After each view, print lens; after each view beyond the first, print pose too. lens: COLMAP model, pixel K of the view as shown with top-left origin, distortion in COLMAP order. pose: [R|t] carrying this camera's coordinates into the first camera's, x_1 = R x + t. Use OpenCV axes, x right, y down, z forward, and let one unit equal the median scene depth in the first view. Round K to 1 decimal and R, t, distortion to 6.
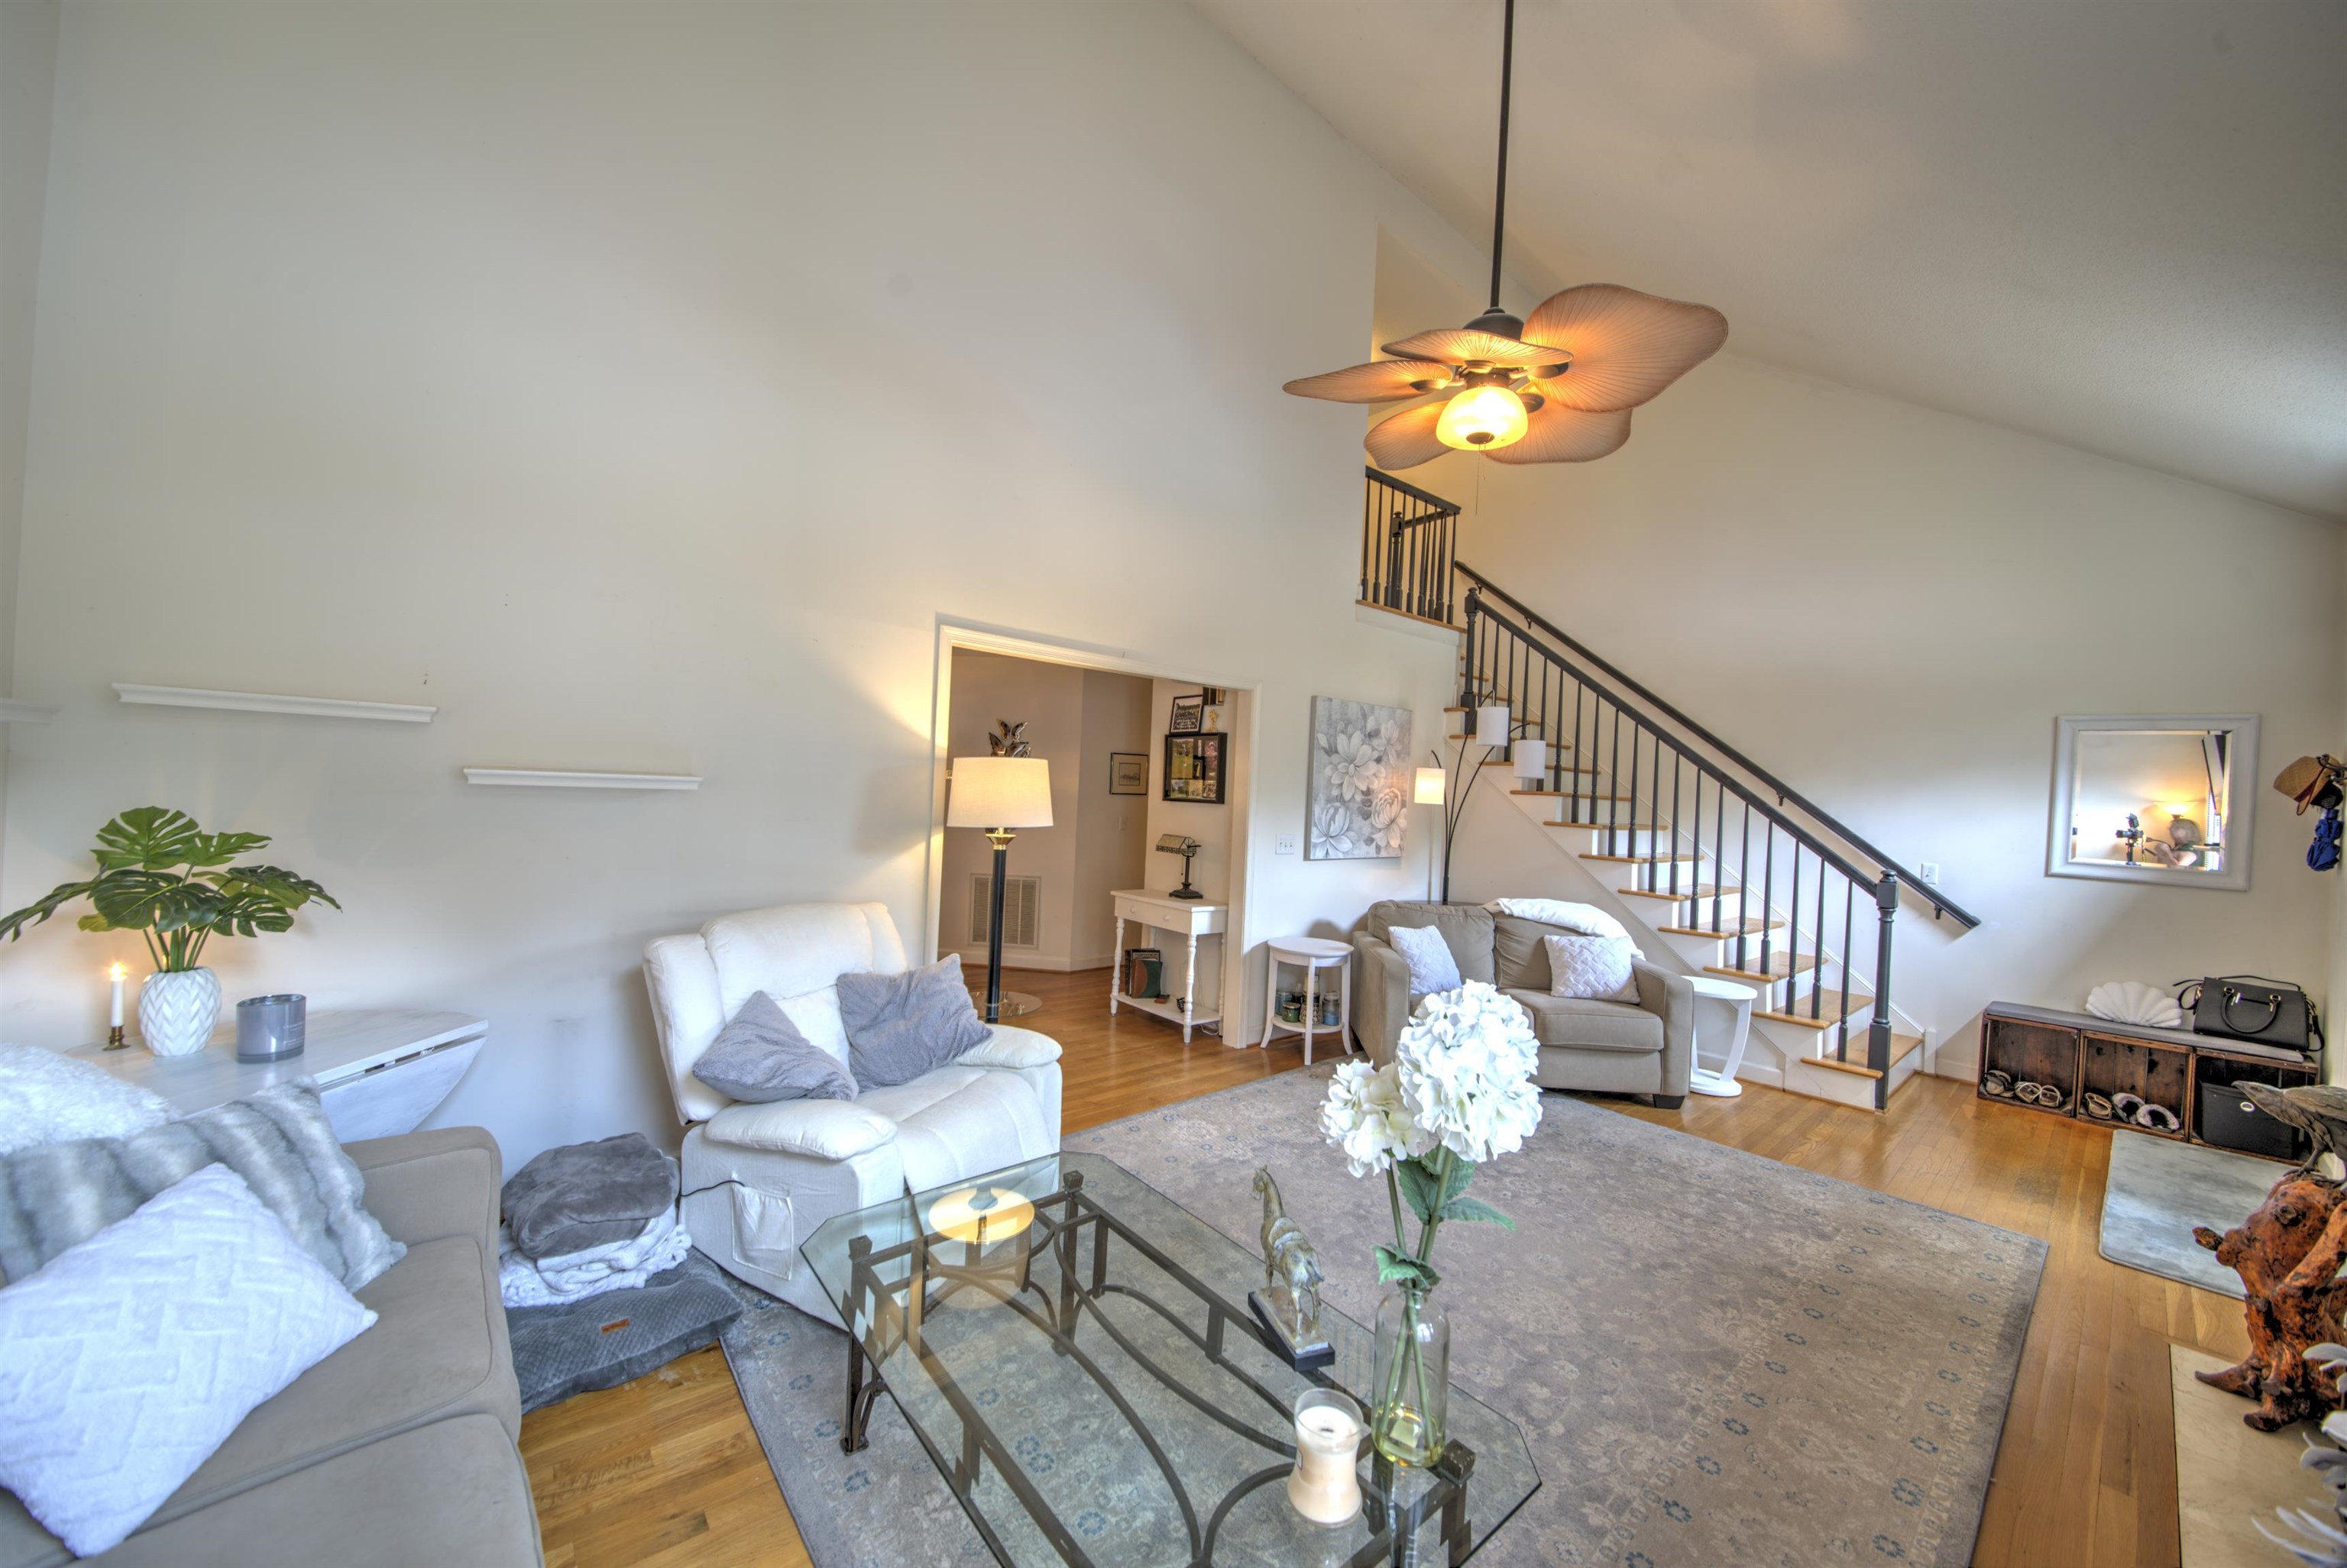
lens RADIAL K [[803.2, 0, 1151.8], [0, 803.2, 791.6], [0, 0, 1]] dist [-0.000544, -0.010561]
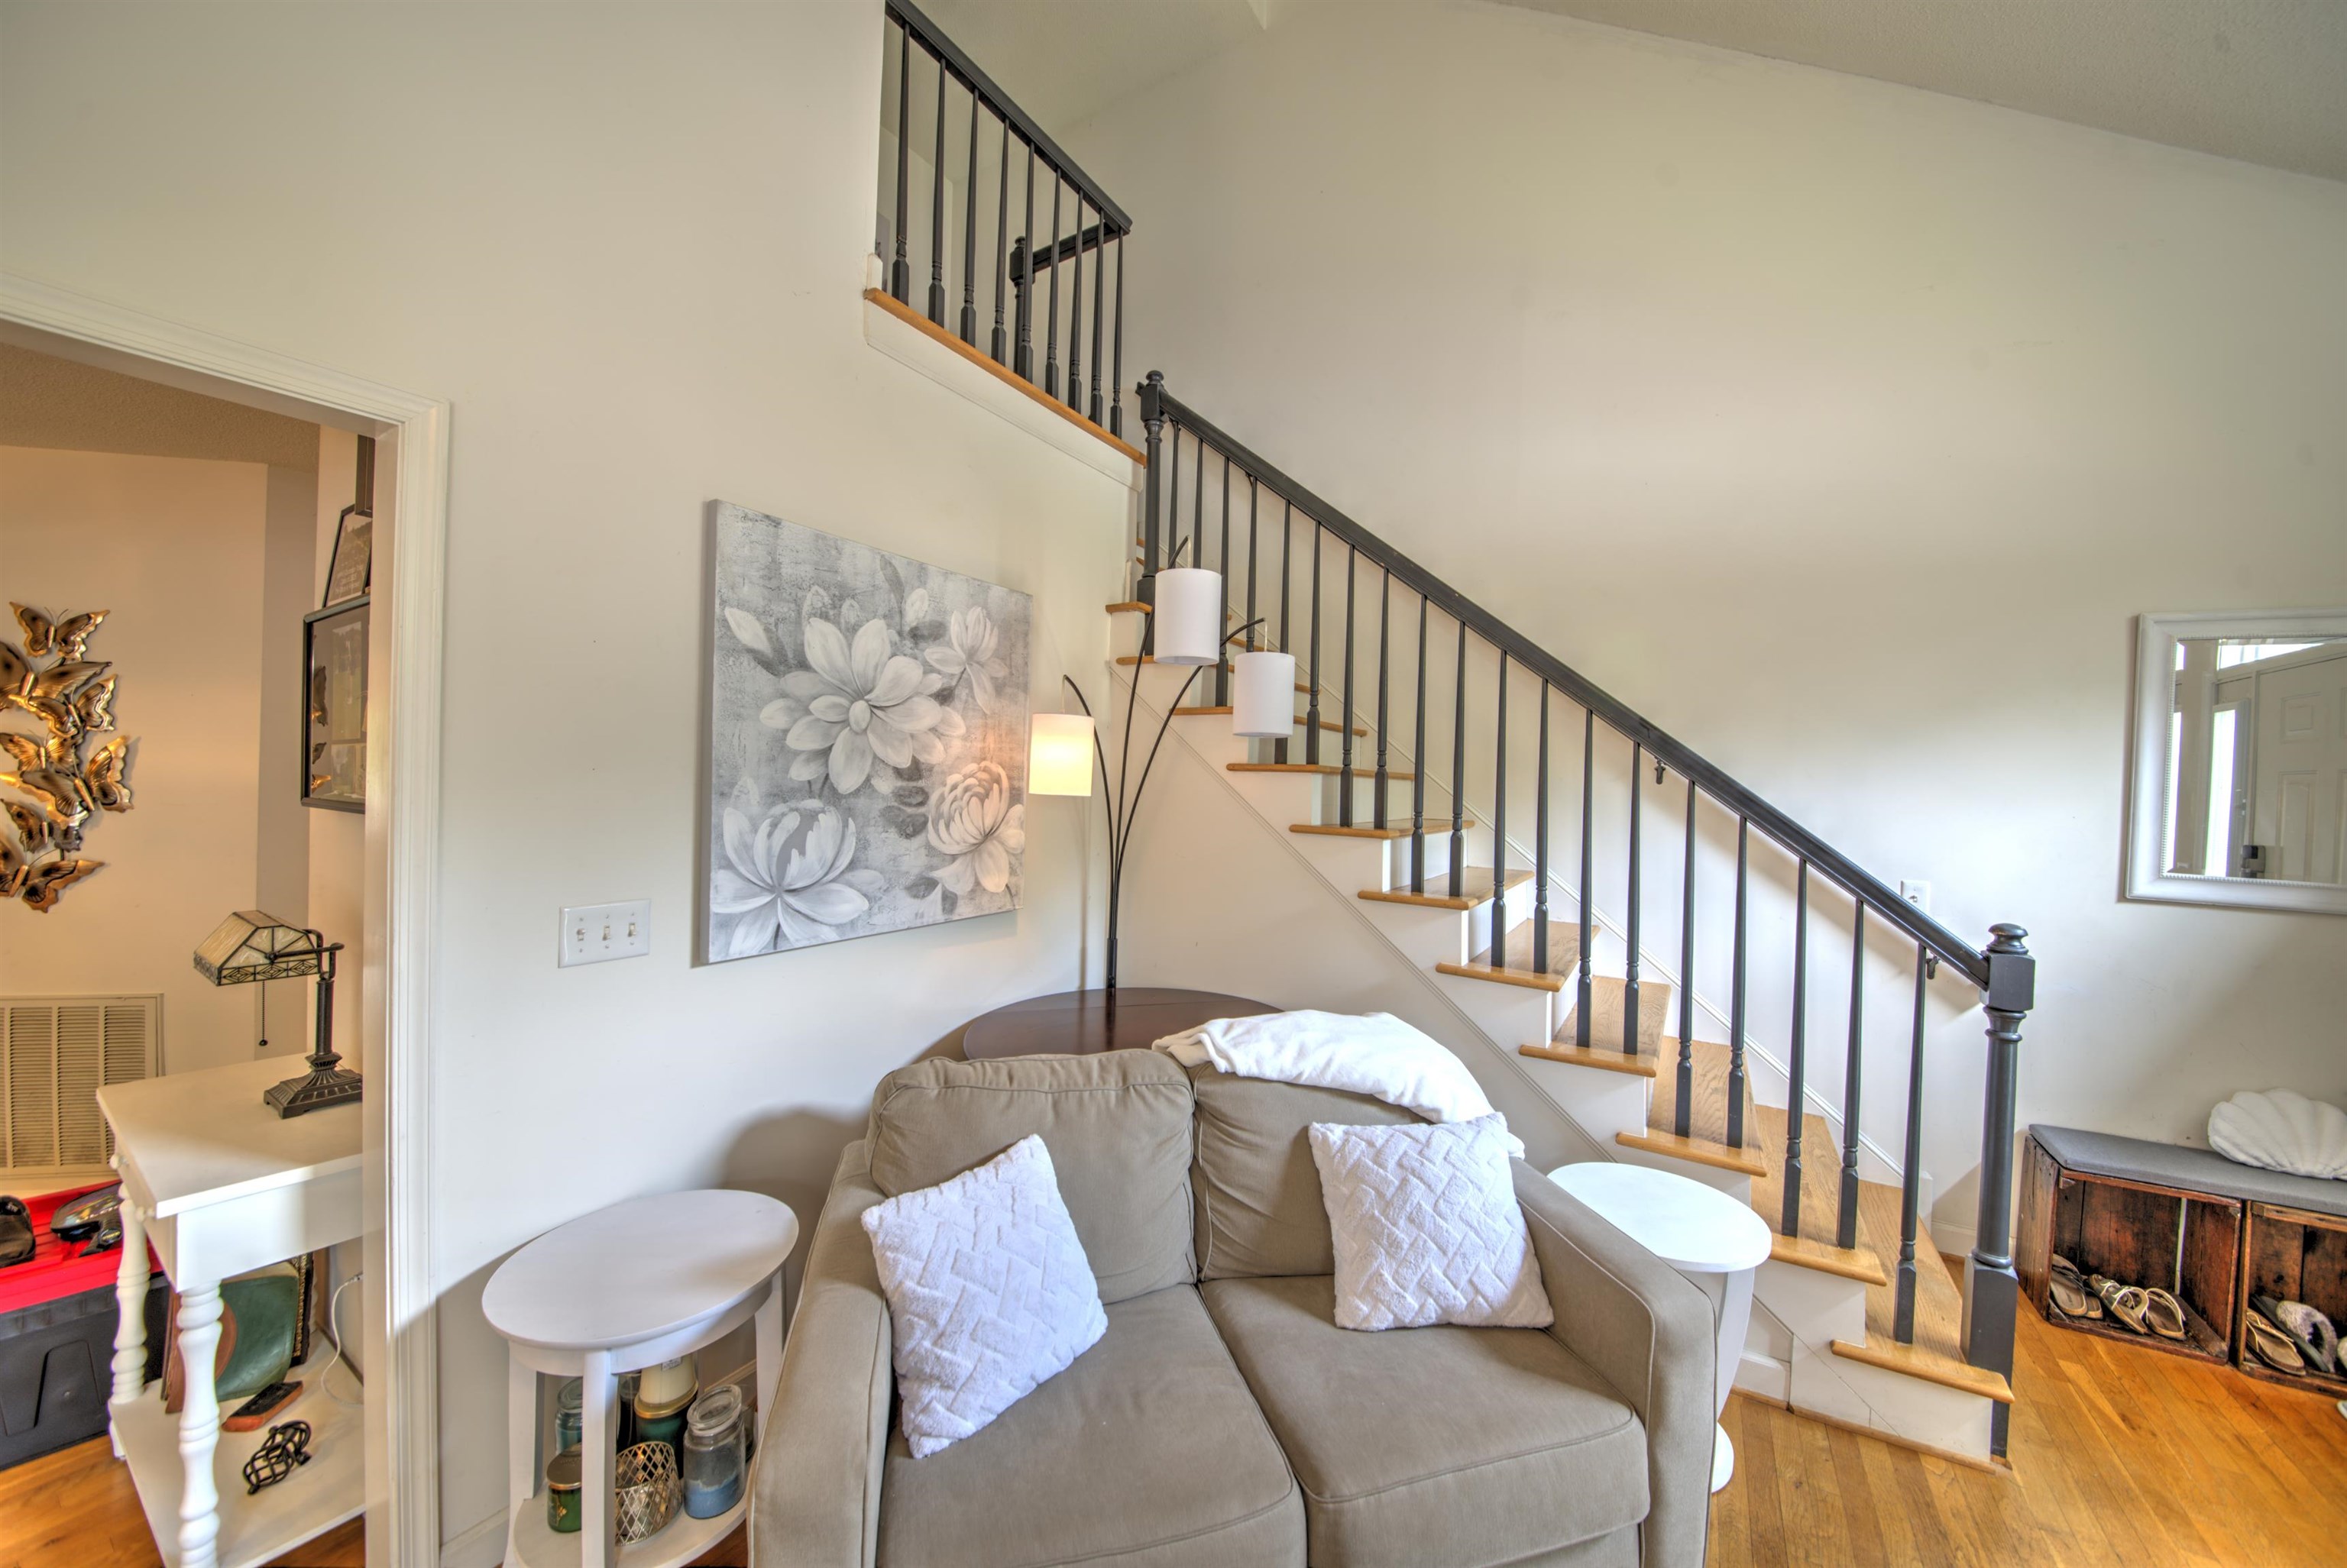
lens RADIAL K [[824.7, 0, 1169.6], [0, 824.7, 788.1], [0, 0, 1]] dist [0.005100, -0.011407]
pose [[0.941701, -0.022541, 0.335694, 0.258739], [0.017888, 0.999696, 0.016947, 0.004863], [-0.335974, -0.009954, 0.941819, 0.569582]]
